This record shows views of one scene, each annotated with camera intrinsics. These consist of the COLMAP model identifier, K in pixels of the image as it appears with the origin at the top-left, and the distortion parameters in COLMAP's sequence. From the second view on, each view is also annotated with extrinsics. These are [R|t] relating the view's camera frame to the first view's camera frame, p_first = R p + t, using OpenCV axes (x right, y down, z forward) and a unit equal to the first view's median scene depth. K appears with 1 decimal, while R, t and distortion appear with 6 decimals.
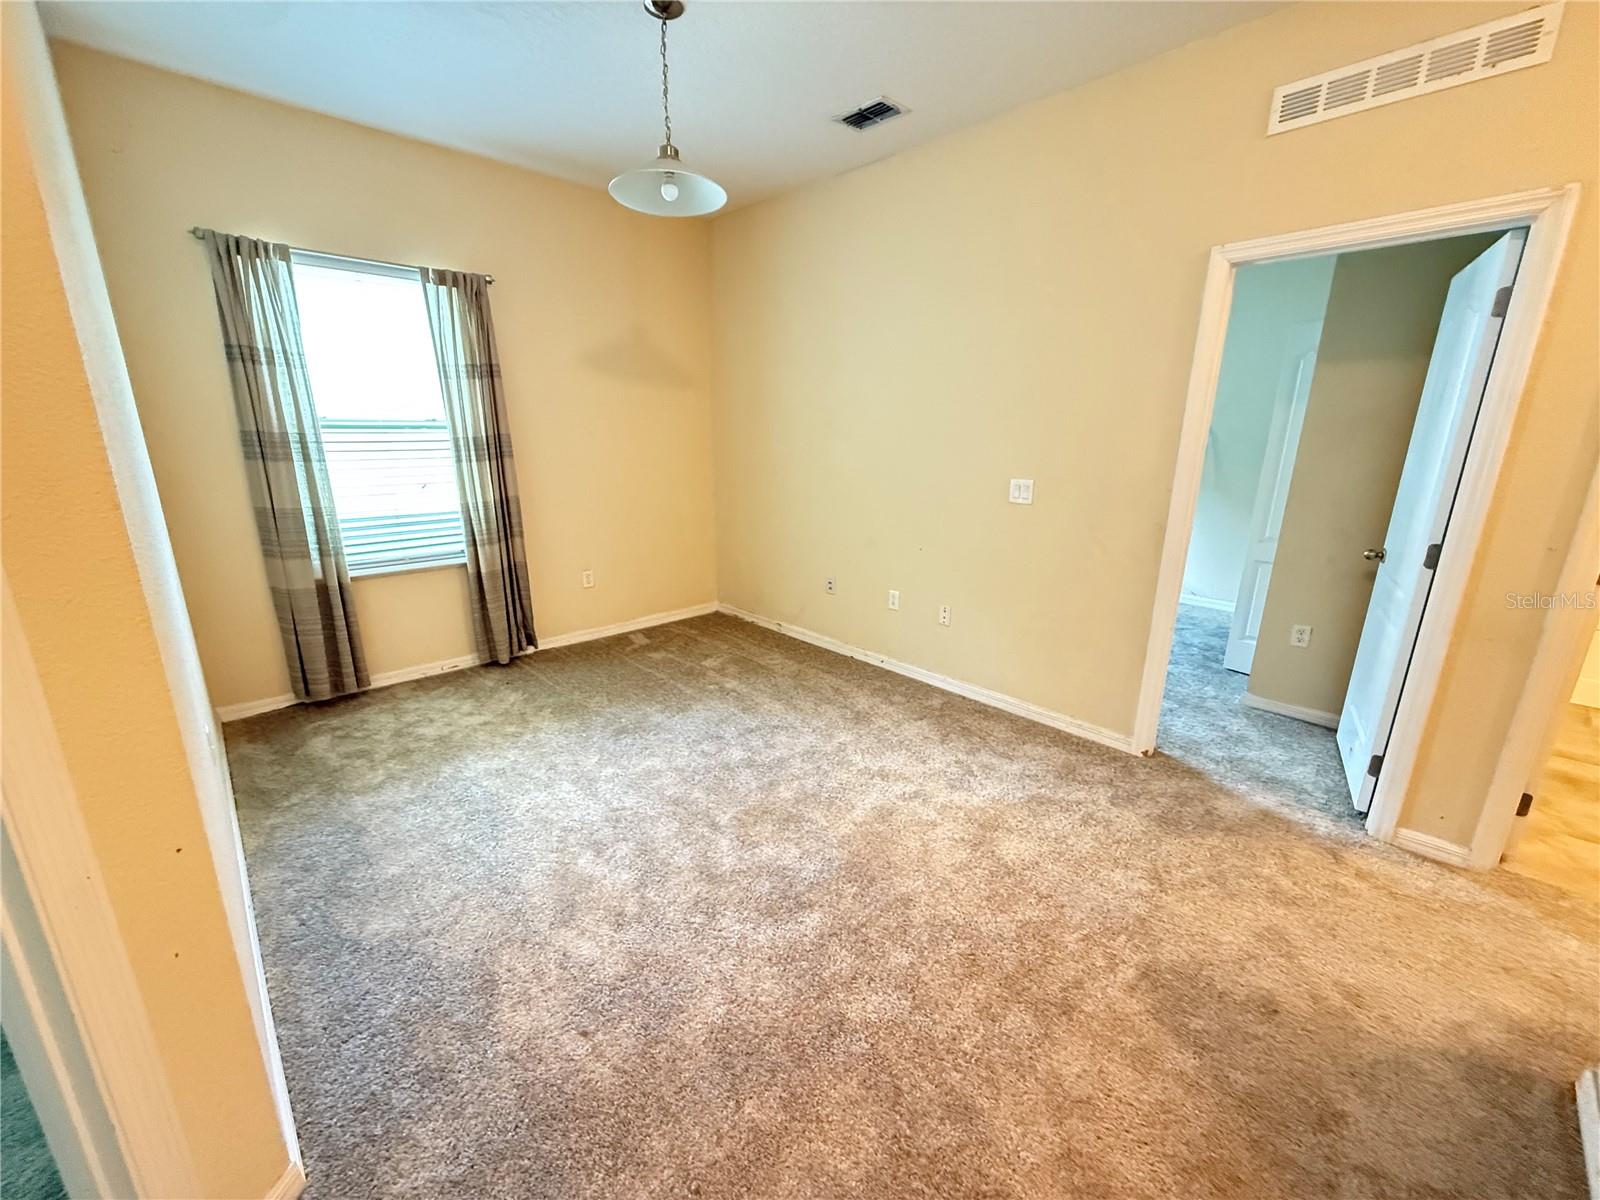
lens RADIAL K [[638.6, 0, 793.4], [0, 638.6, 598.8], [0, 0, 1]] dist [-0.001454, 0.001401]
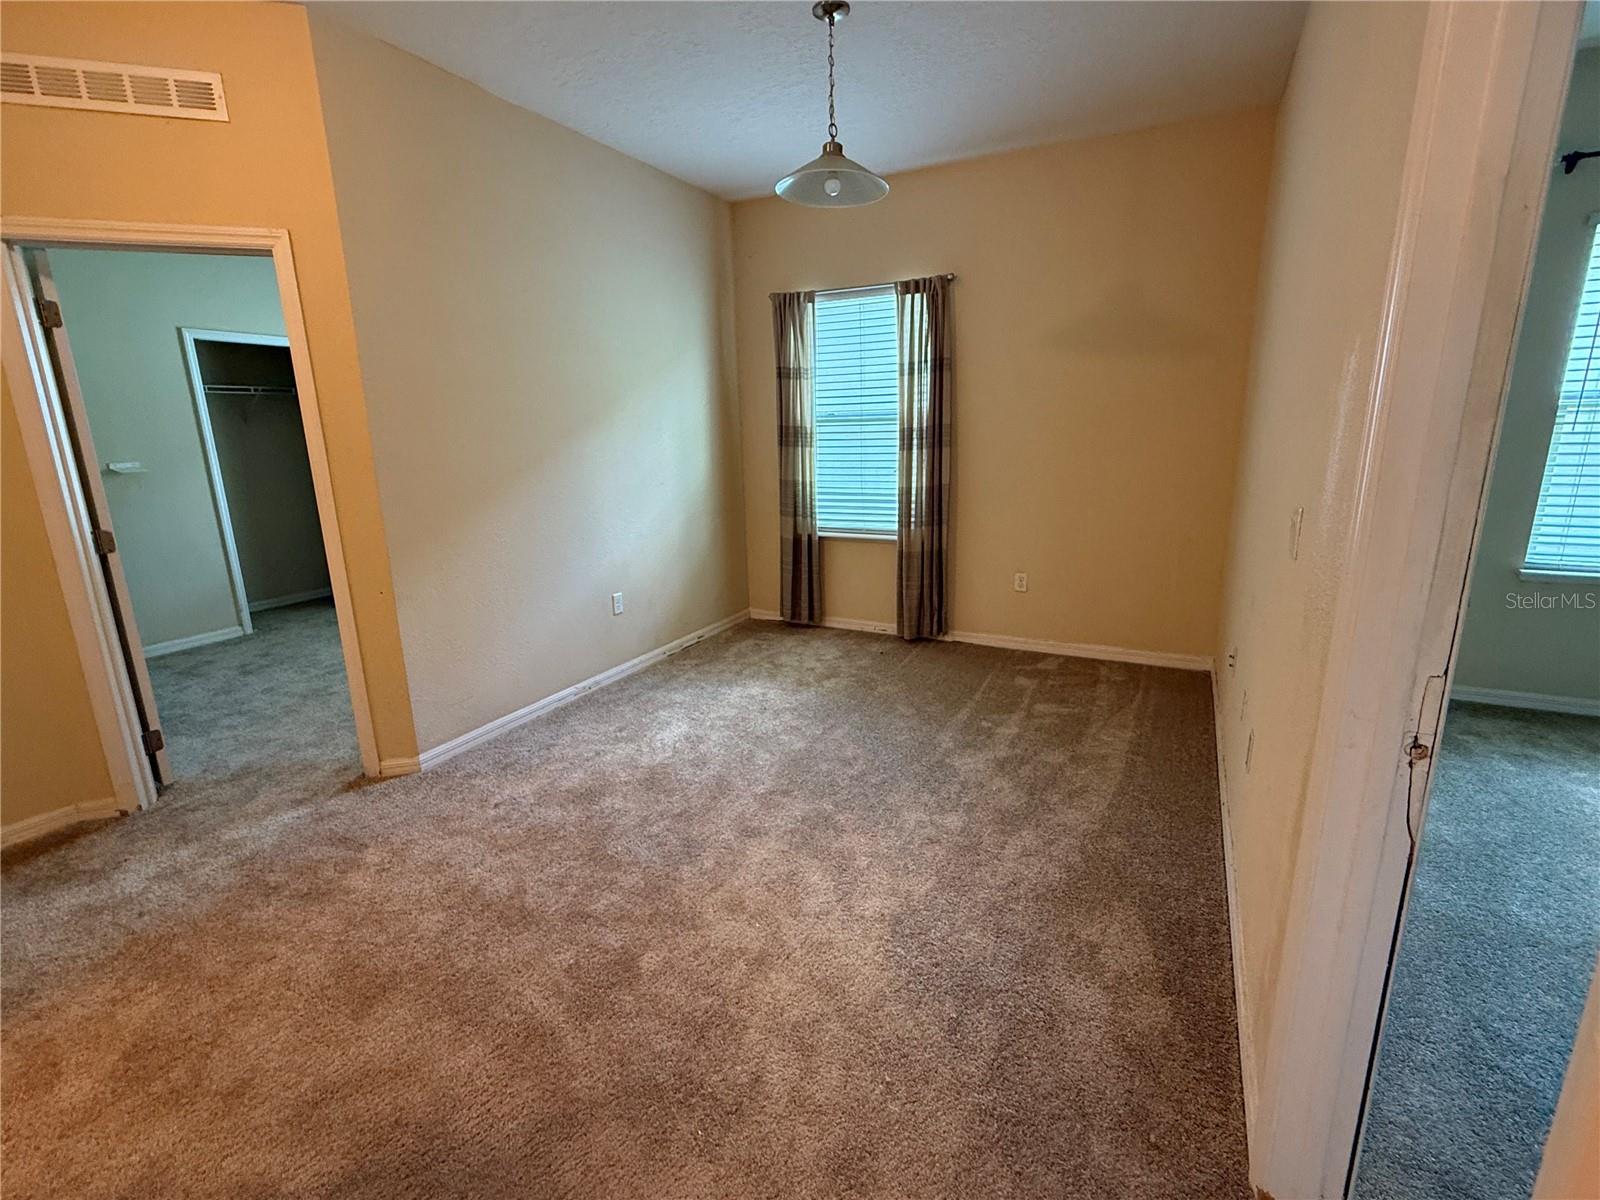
lens RADIAL K [[737.9, 0, 797.3], [0, 737.9, 602.7], [0, 0, 1]] dist [-0.001584, 0.000476]
pose [[0.325772, 0.209505, -0.921944, 0.658352], [-0.216318, 0.965789, 0.143032, -0.101031], [0.920369, 0.152837, 0.359947, 0.407403]]
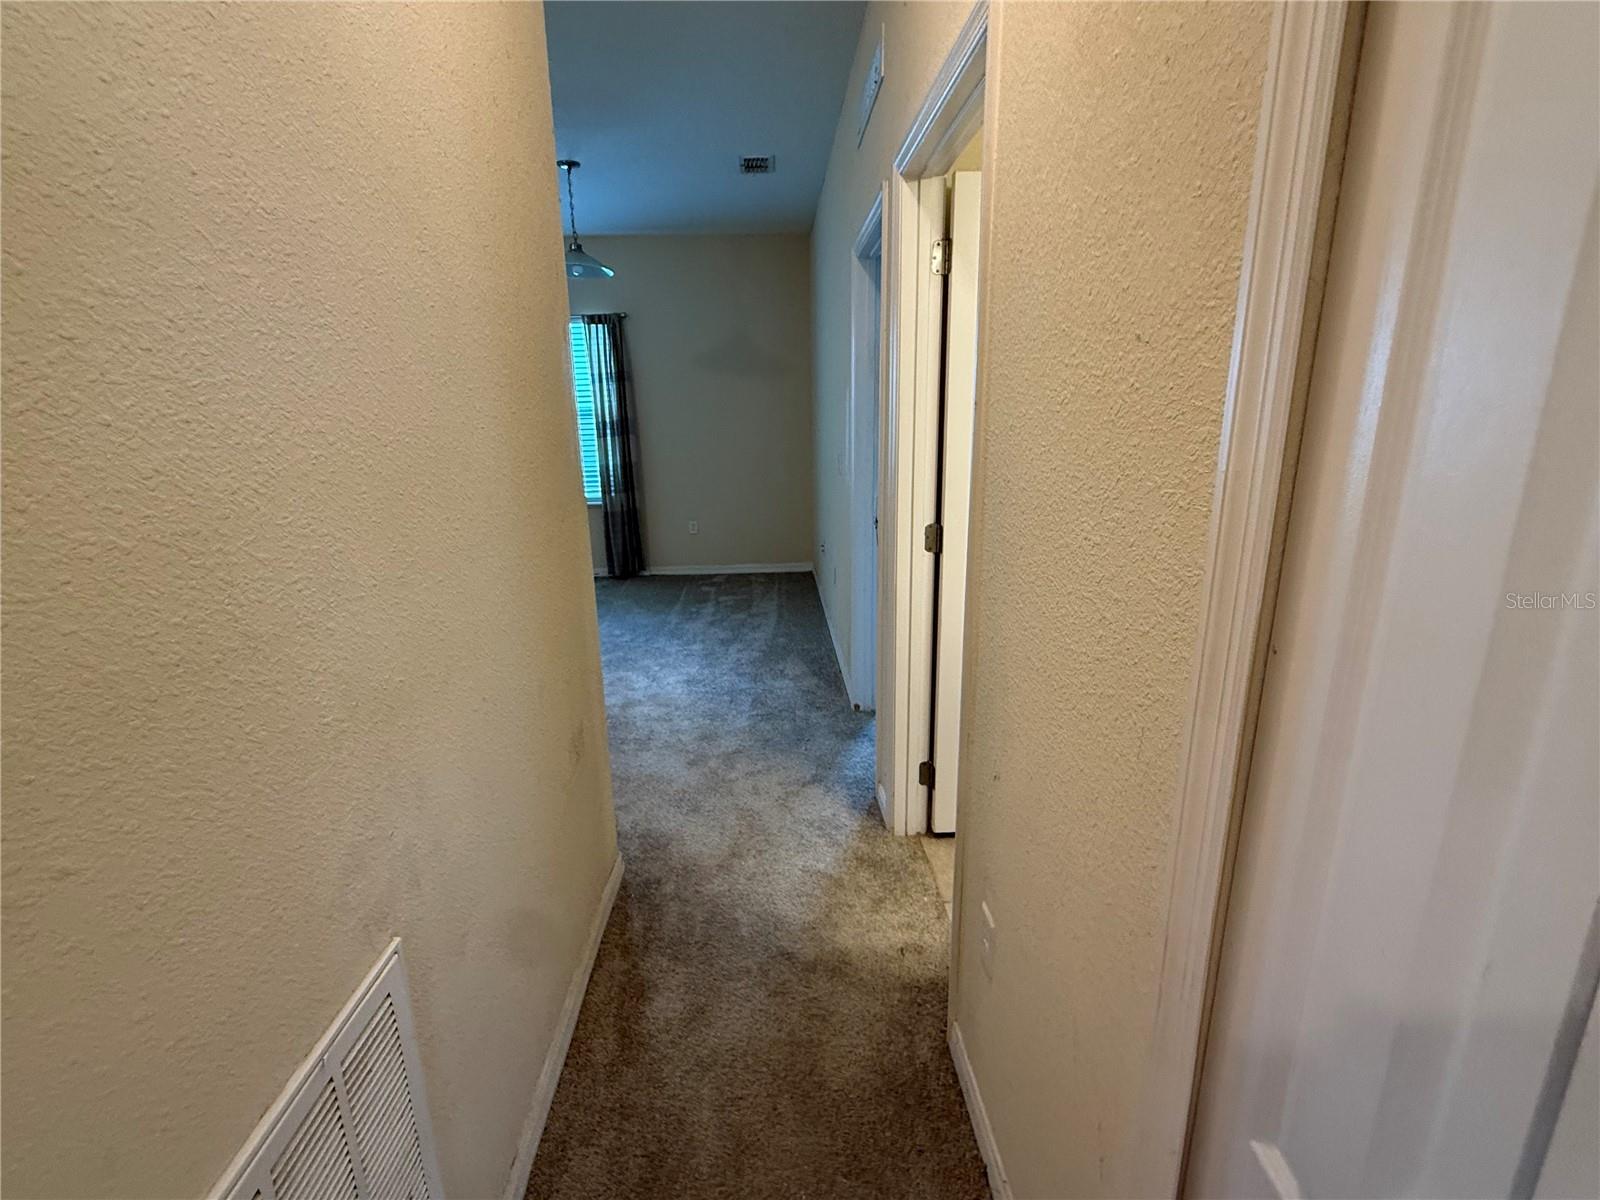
lens RADIAL K [[737.9, 0, 791.6], [0, 737.9, 609.4], [0, 0, 1]] dist [-0.001584, 0.000476]
pose [[0.746129, 0.150828, -0.648492, 1.019811], [-0.144861, 0.987445, 0.062991, 0.013578], [0.649851, 0.046942, 0.758610, -0.019028]]
